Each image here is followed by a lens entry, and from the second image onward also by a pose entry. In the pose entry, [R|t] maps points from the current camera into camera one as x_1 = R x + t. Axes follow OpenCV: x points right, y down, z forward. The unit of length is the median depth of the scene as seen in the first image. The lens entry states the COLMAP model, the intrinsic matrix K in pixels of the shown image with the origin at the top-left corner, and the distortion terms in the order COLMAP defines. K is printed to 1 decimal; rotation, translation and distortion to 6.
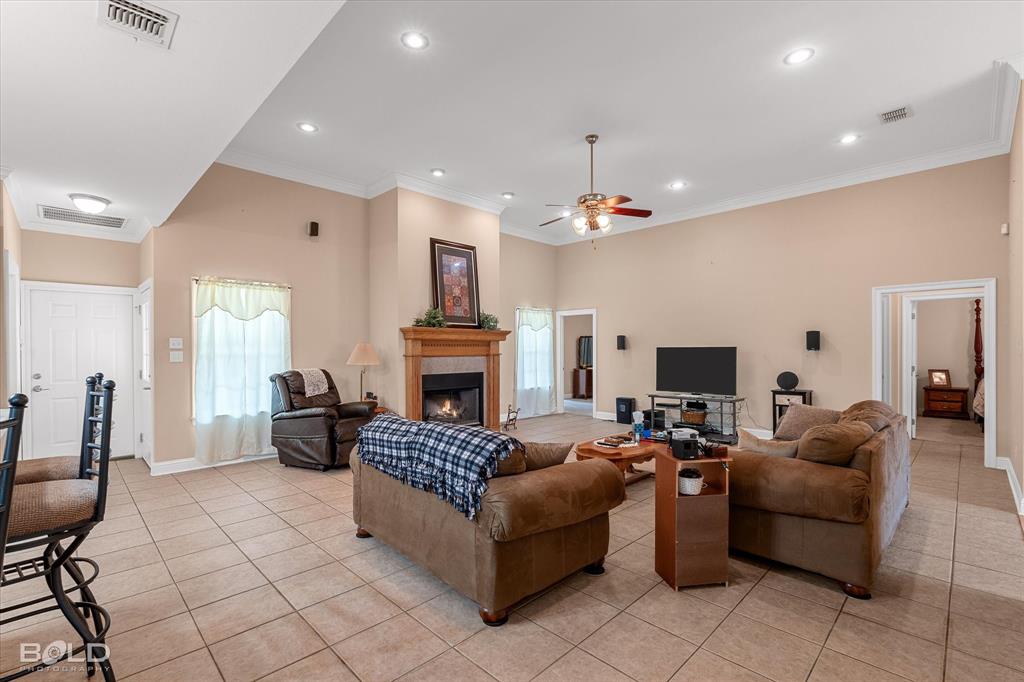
lens RADIAL K [[450.3, 0, 507.5], [0, 450.3, 350.9], [0, 0, 1]] dist [-0.005494, 0.001568]
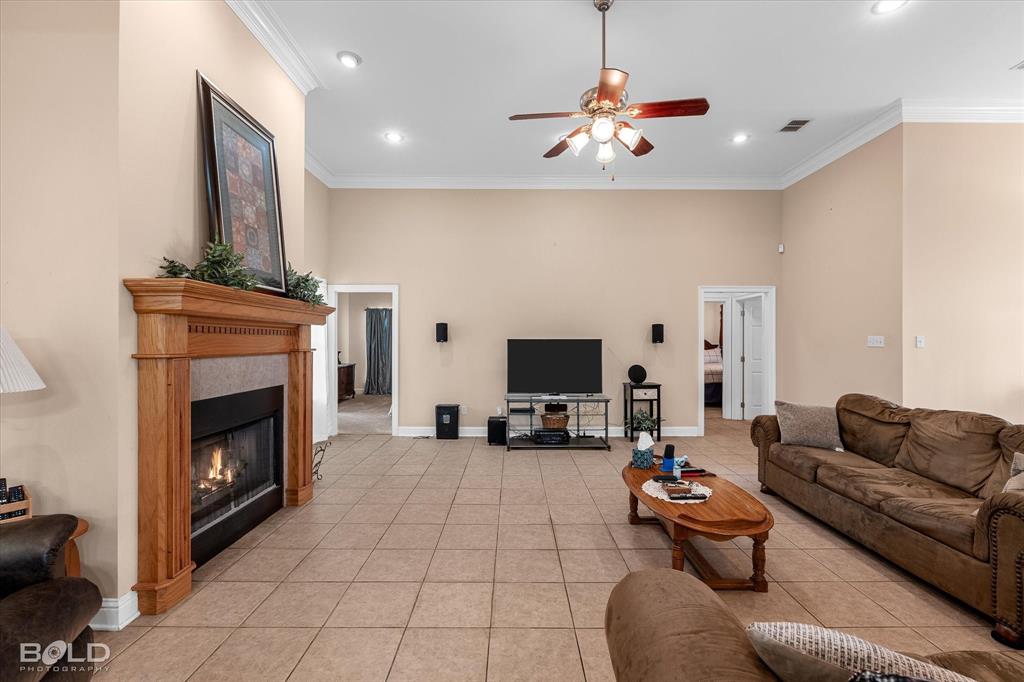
lens RADIAL K [[450.3, 0, 511.6], [0, 450.3, 337.8], [0, 0, 1]] dist [-0.005494, 0.001568]
pose [[0.700360, 0.008794, 0.713735, -0.264190], [-0.002098, 0.999945, -0.010262, -0.002246], [-0.713787, 0.005690, 0.700340, 0.510164]]
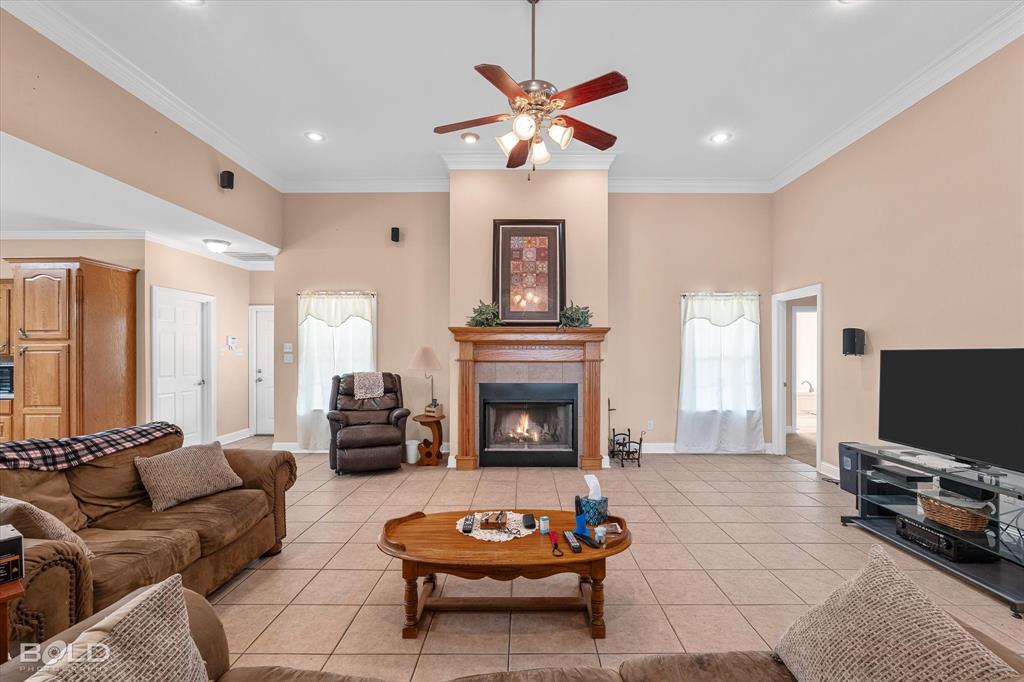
lens RADIAL K [[450.3, 0, 523.5], [0, 450.3, 350.5], [0, 0, 1]] dist [-0.005494, 0.001568]
pose [[0.719579, -0.002062, -0.694407, 0.450291], [-0.004515, 0.999961, -0.007648, -0.002499], [0.694396, 0.008639, 0.719541, 0.443647]]
